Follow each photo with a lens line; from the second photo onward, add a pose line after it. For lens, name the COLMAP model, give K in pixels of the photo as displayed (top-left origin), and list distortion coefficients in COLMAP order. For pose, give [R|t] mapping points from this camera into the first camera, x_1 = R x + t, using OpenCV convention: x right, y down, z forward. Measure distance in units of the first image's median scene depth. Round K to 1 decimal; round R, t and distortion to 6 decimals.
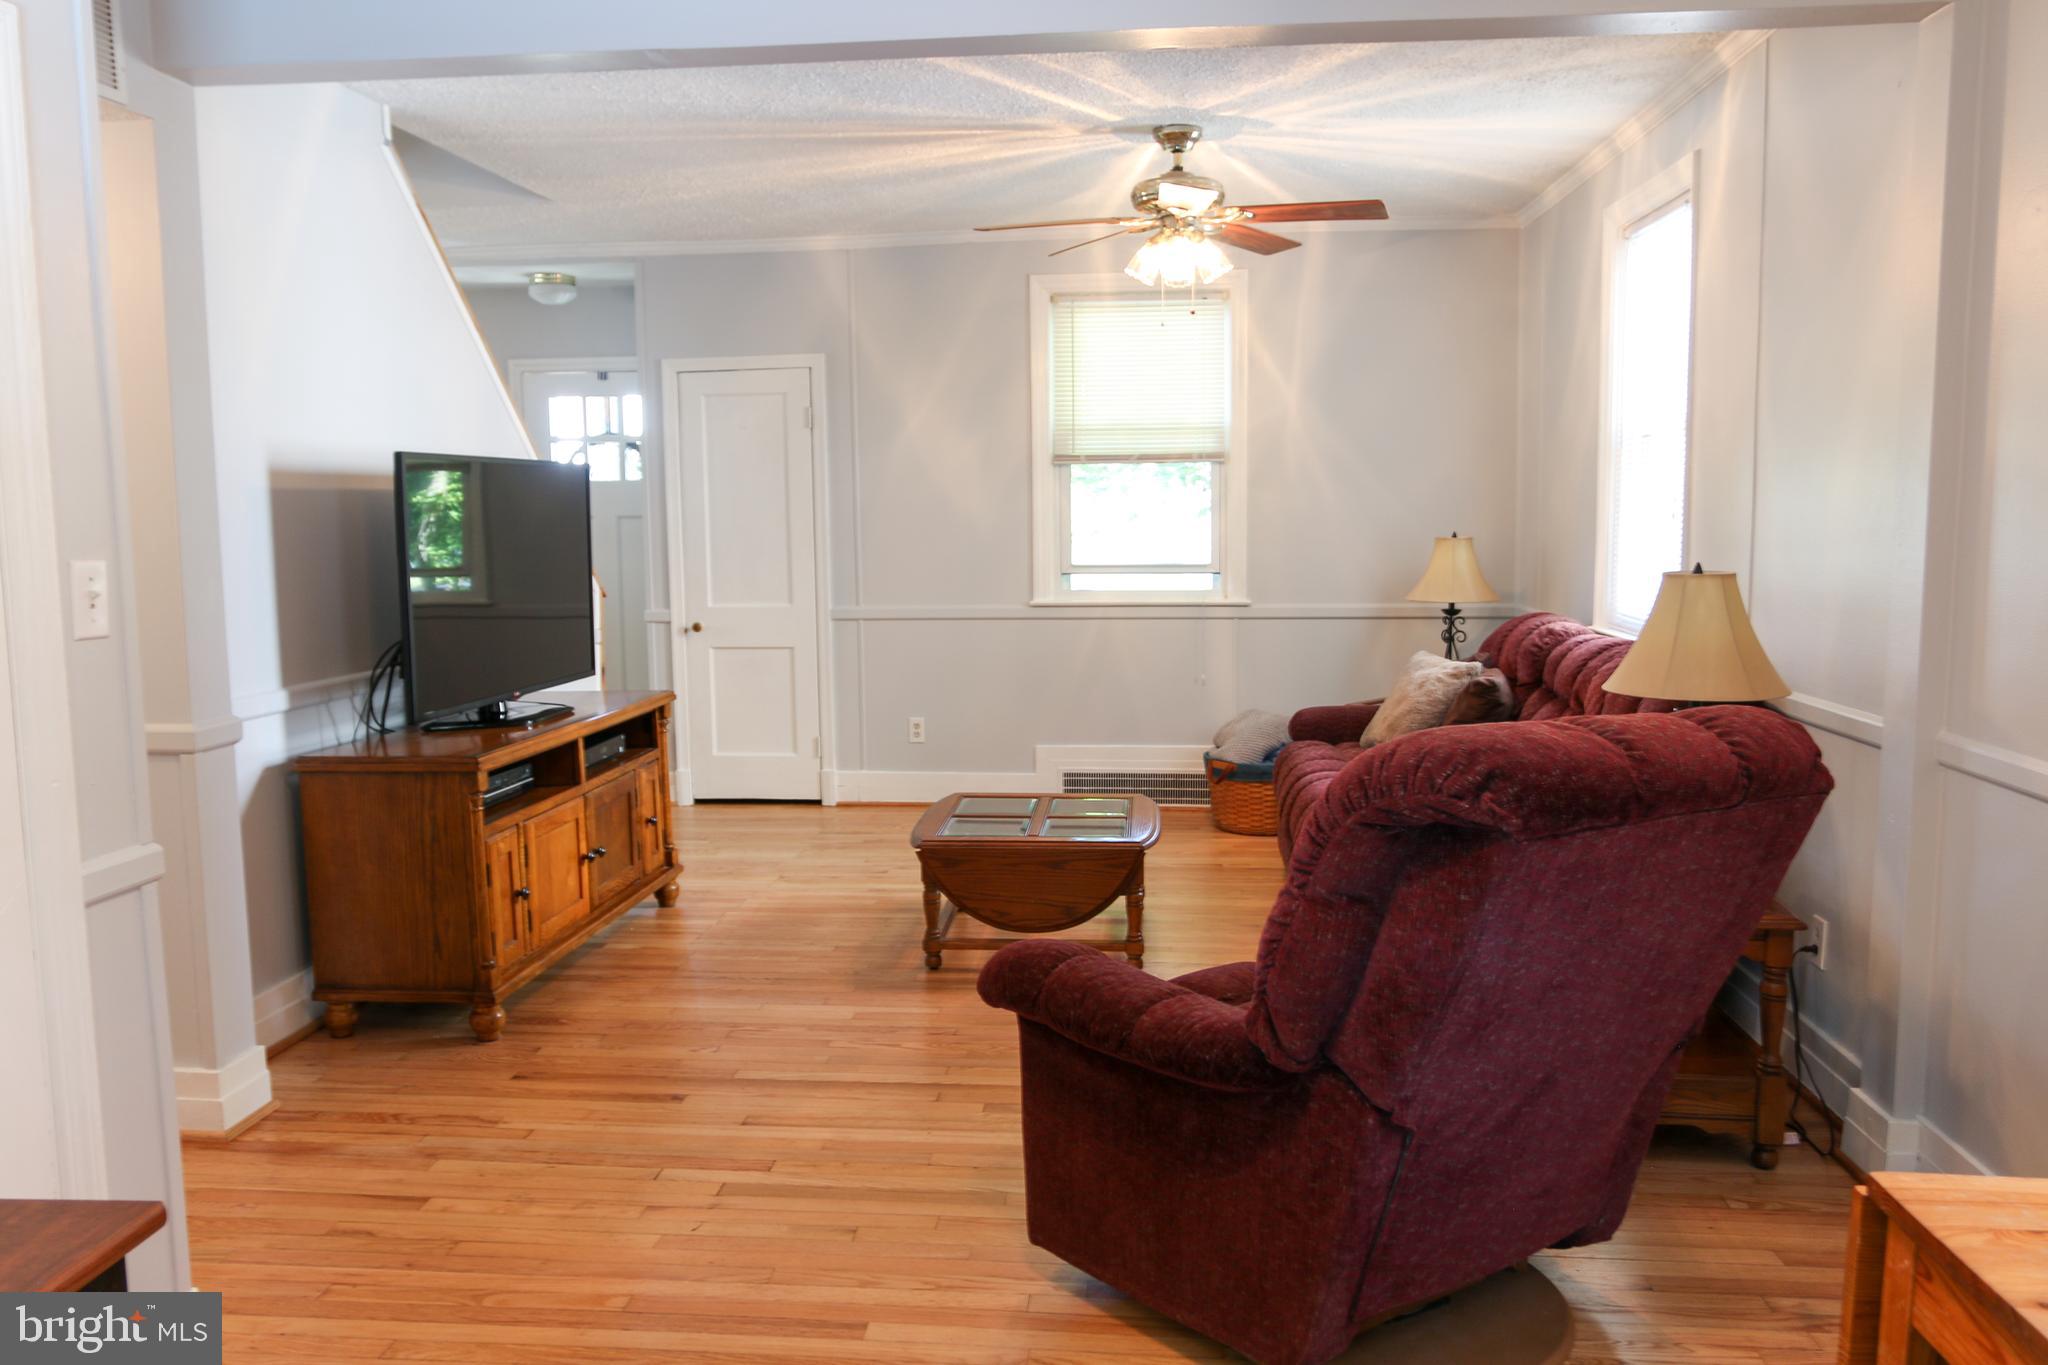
lens RADIAL K [[1556.8, 0, 1027.6], [0, 1556.8, 683.3], [0, 0, 1]] dist [-0.060812, 0.056361]
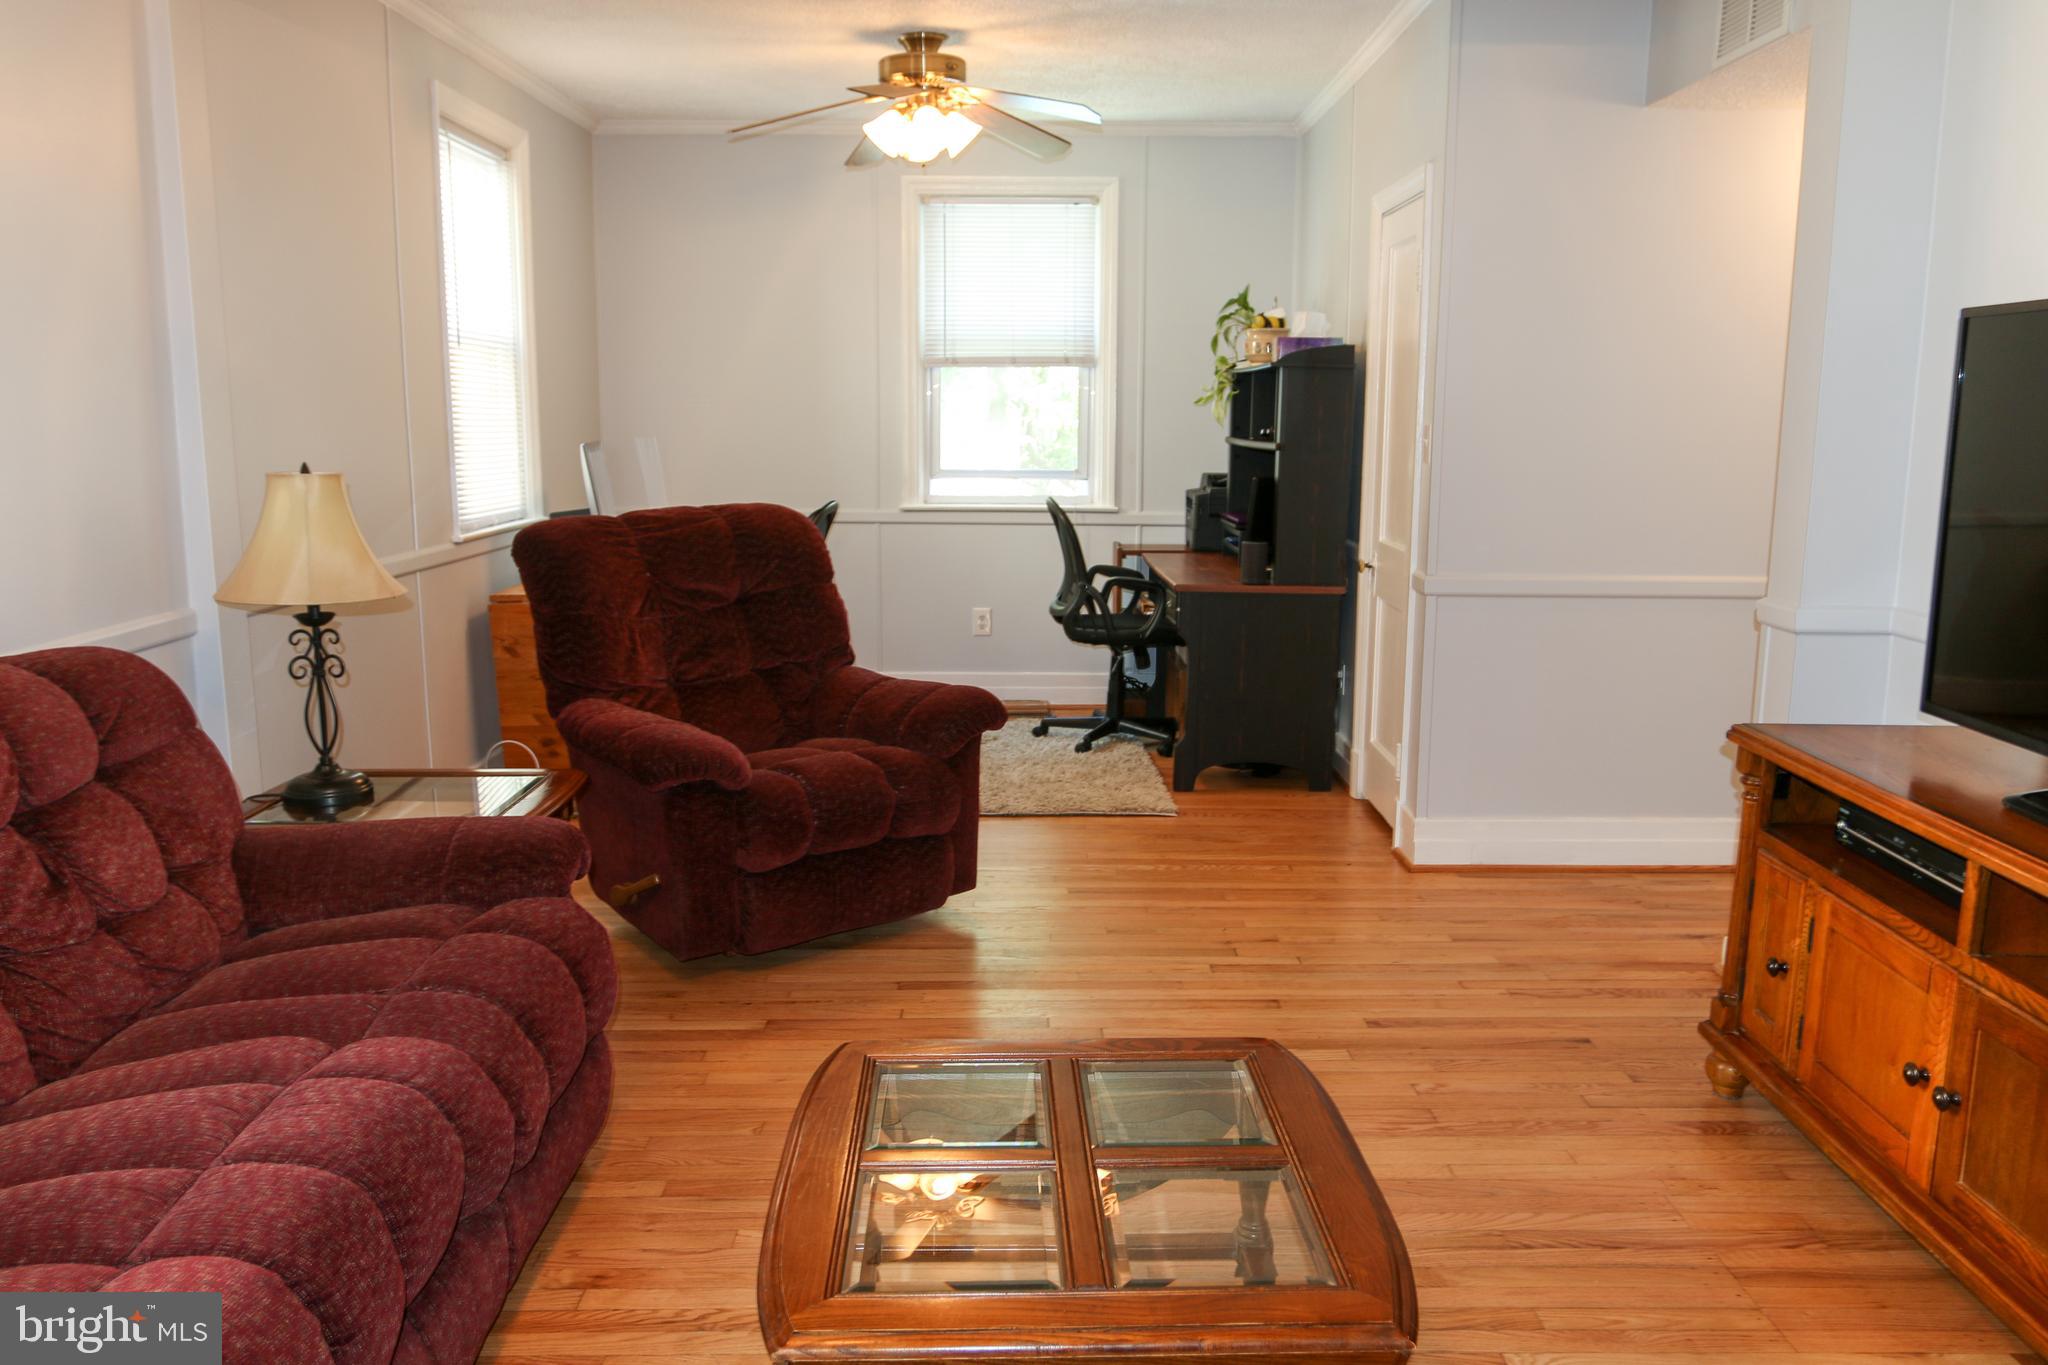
lens RADIAL K [[1556.8, 0, 1019.1], [0, 1556.8, 680.3], [0, 0, 1]] dist [-0.060812, 0.056361]
pose [[-0.993614, 0.033585, -0.107723, 0.108489], [0.000625, 0.956302, 0.292380, -0.260932], [0.112835, 0.290446, -0.950216, 2.189228]]
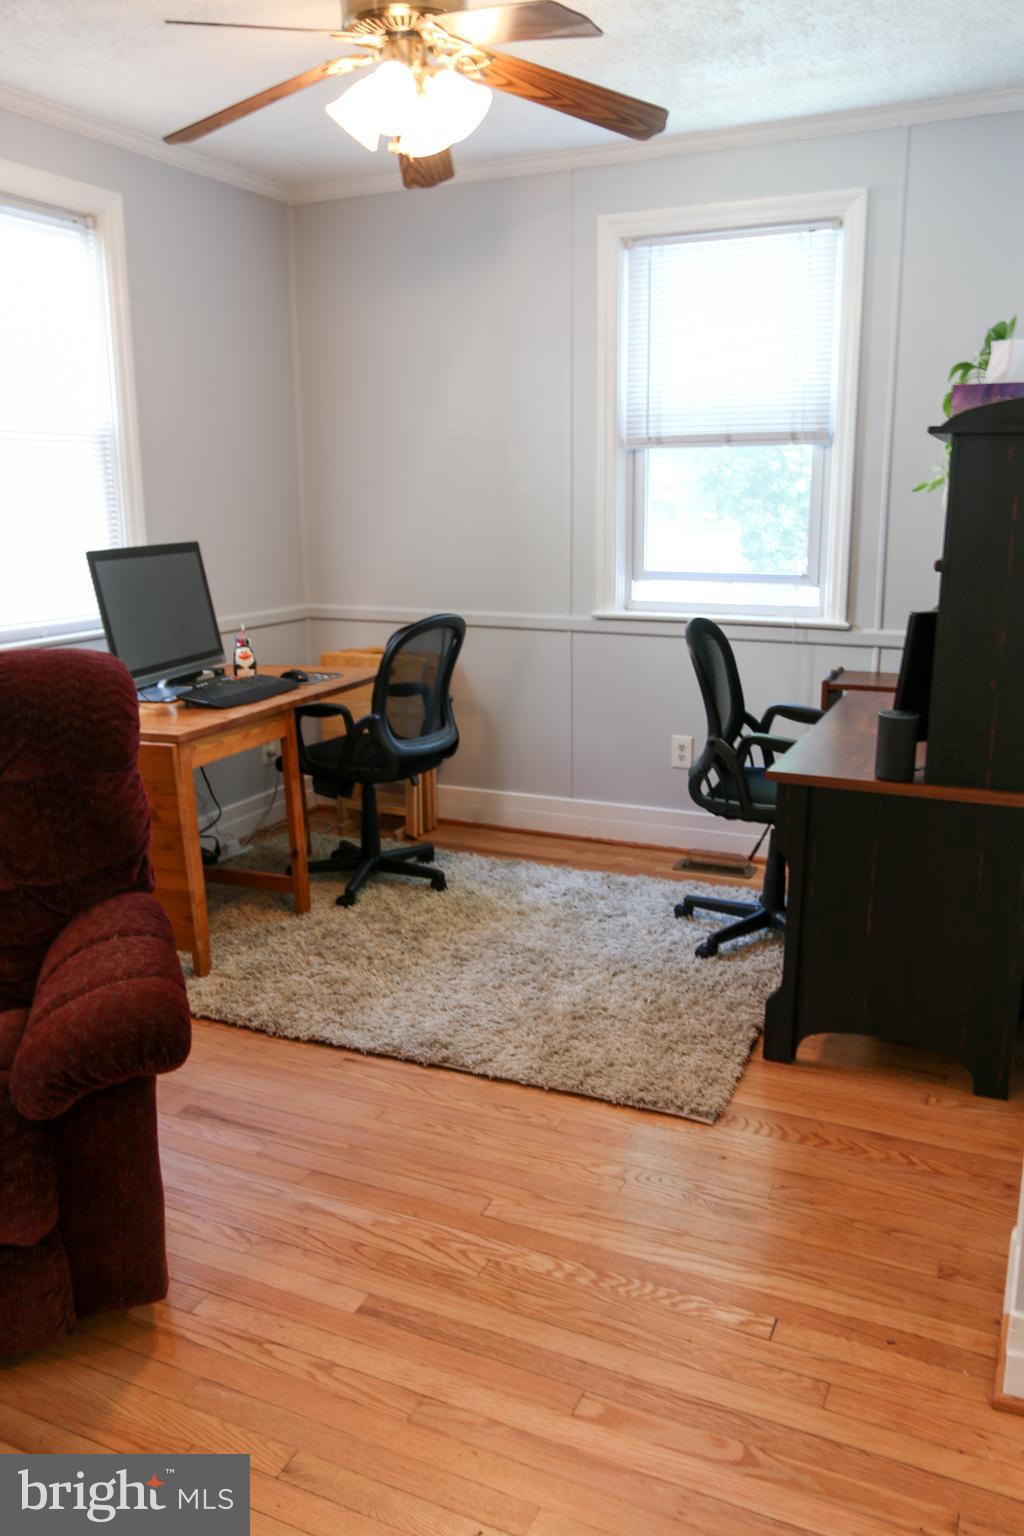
lens RADIAL K [[1167.6, 0, 518.1], [0, 1167.6, 773.9], [0, 0, 1]] dist [-0.060812, 0.056361]
pose [[-0.944491, -0.051513, 0.324475, -0.380443], [0.067064, 0.936605, 0.343908, -0.160425], [-0.321620, 0.346578, -0.881160, 1.317566]]
